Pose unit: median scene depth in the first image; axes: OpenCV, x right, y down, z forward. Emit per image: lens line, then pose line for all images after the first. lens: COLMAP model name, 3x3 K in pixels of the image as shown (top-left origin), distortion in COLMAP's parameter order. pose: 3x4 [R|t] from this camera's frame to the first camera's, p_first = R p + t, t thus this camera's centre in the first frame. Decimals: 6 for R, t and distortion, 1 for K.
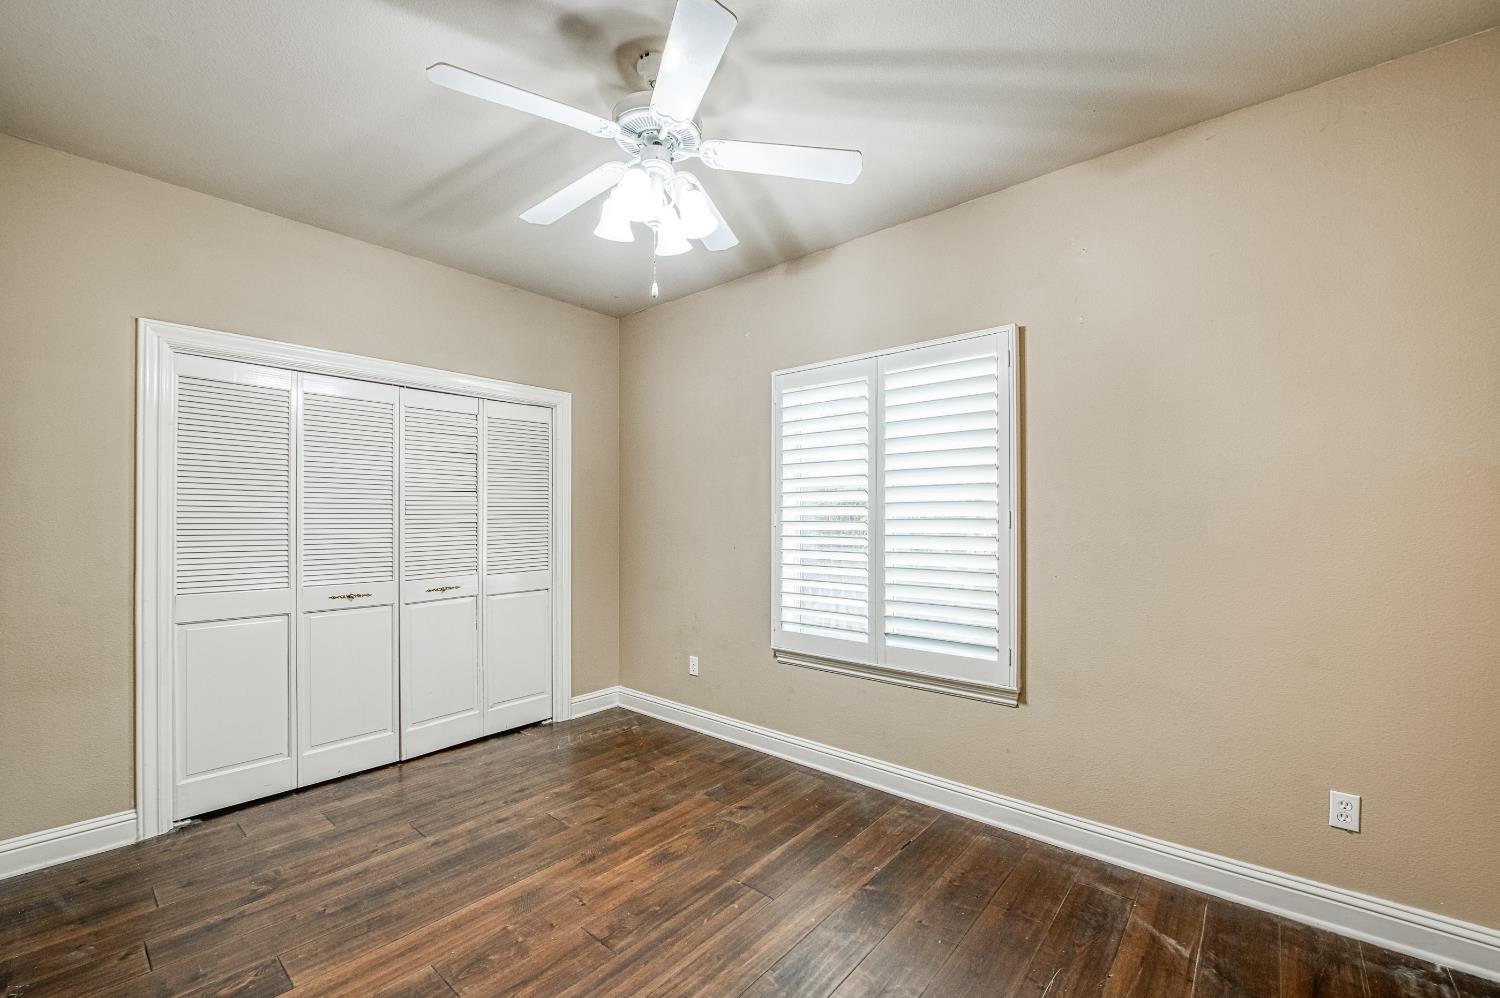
lens RADIAL K [[597.1, 0, 755.4], [0, 597.1, 511.0], [0, 0, 1]] dist [-0.014861, -0.001354]
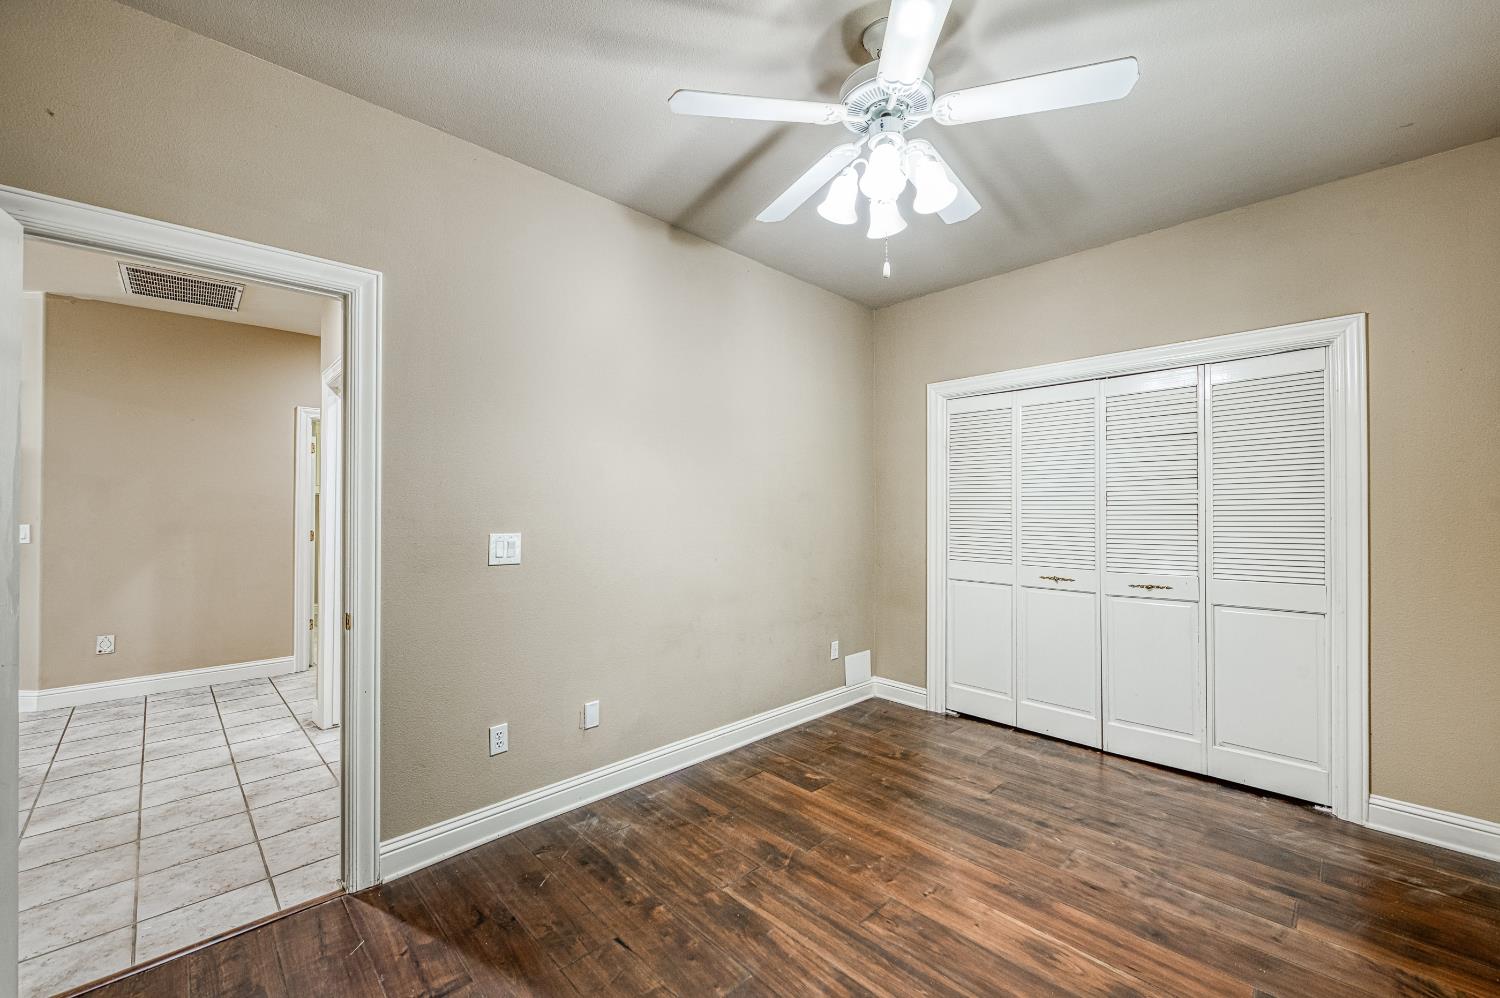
lens RADIAL K [[597.1, 0, 755.7], [0, 597.1, 502.5], [0, 0, 1]] dist [-0.014861, -0.001354]
pose [[-0.100295, -0.010245, -0.994905, 0.500106], [0.012197, 0.999859, -0.011525, 0.005290], [0.994883, -0.013291, -0.100156, 0.554445]]
